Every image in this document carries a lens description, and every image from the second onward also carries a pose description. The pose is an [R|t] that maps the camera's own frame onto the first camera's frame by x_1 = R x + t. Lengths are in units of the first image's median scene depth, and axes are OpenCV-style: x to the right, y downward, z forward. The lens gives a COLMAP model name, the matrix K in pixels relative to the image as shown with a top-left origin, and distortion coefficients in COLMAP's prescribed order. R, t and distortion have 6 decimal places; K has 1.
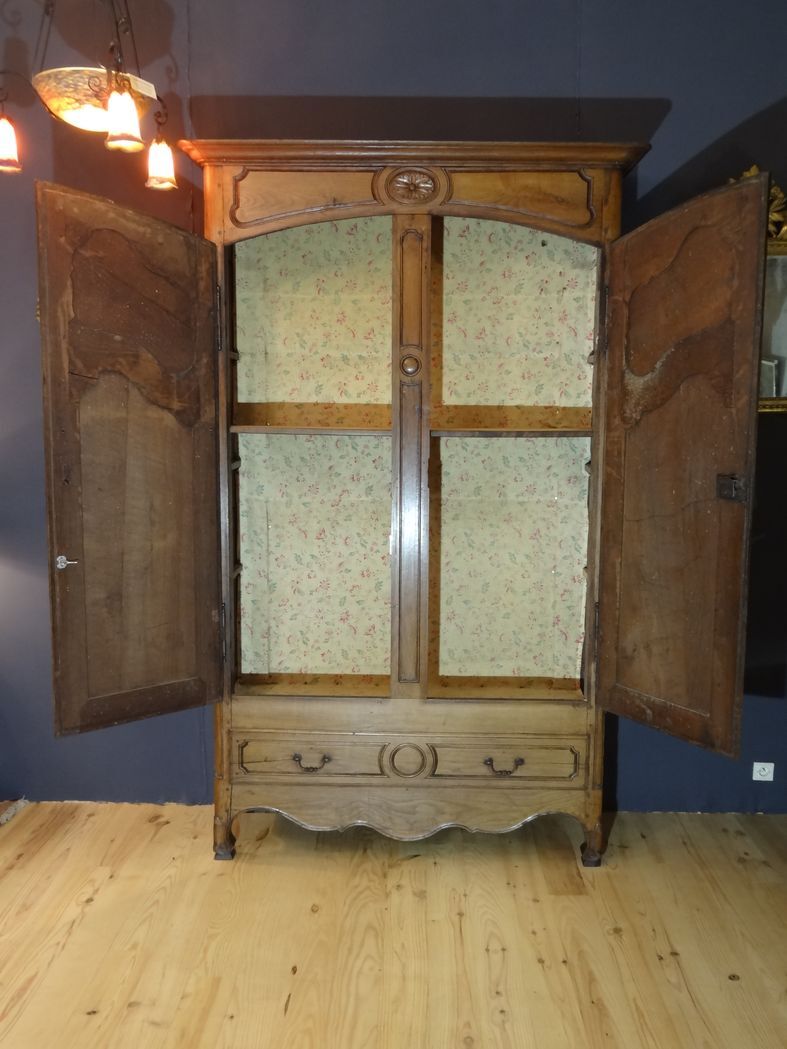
lens RADIAL K [[930.8, 0, 395.5], [0, 930.8, 523.4], [0, 0, 1]] dist [0.001381, -0.011771]
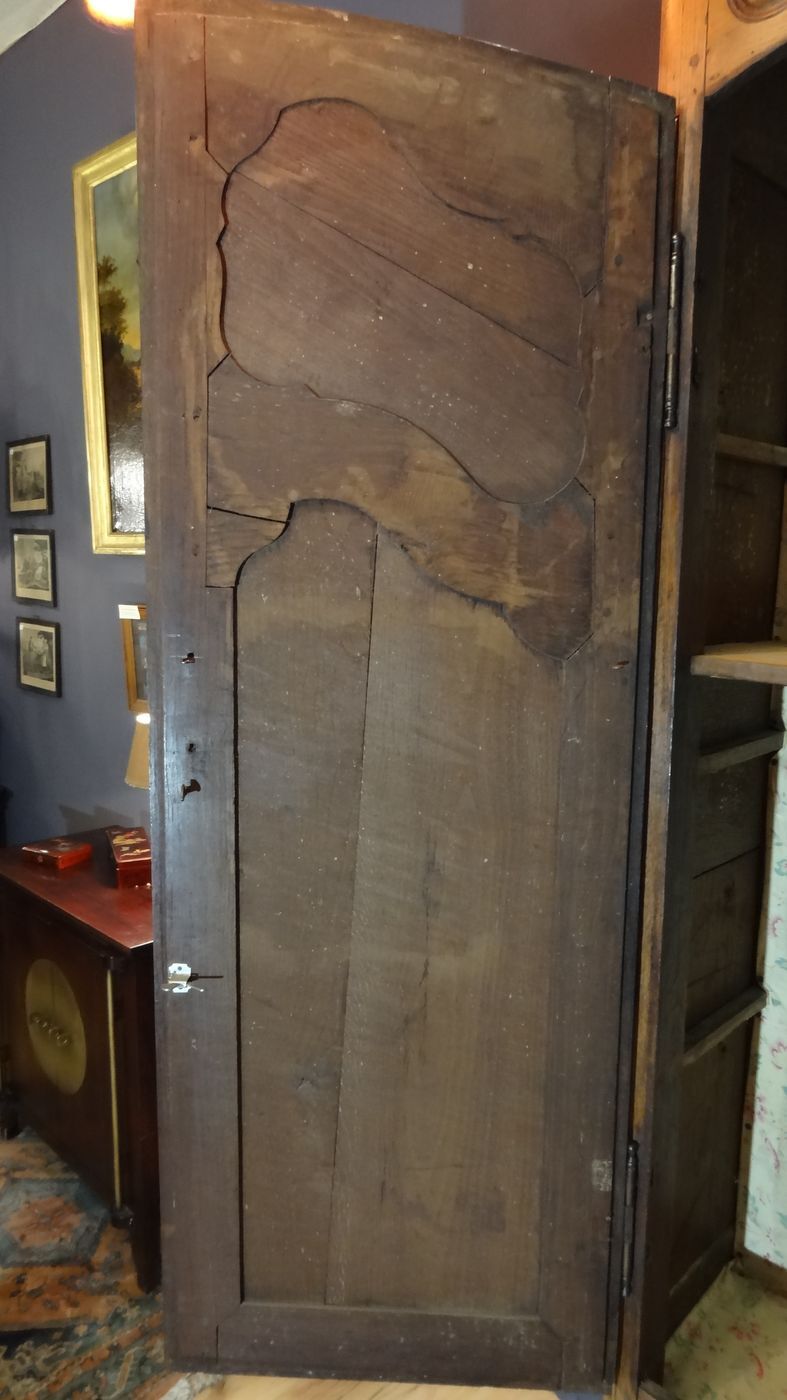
lens RADIAL K [[967.0, 0, 395.7], [0, 967.0, 698.3], [0, 0, 1]] dist [0.000605, -0.000232]
pose [[0.728541, 0.097184, -0.678073, -0.016016], [-0.091653, 0.994814, 0.044107, -0.100705], [0.678843, 0.030014, 0.733670, 0.709015]]
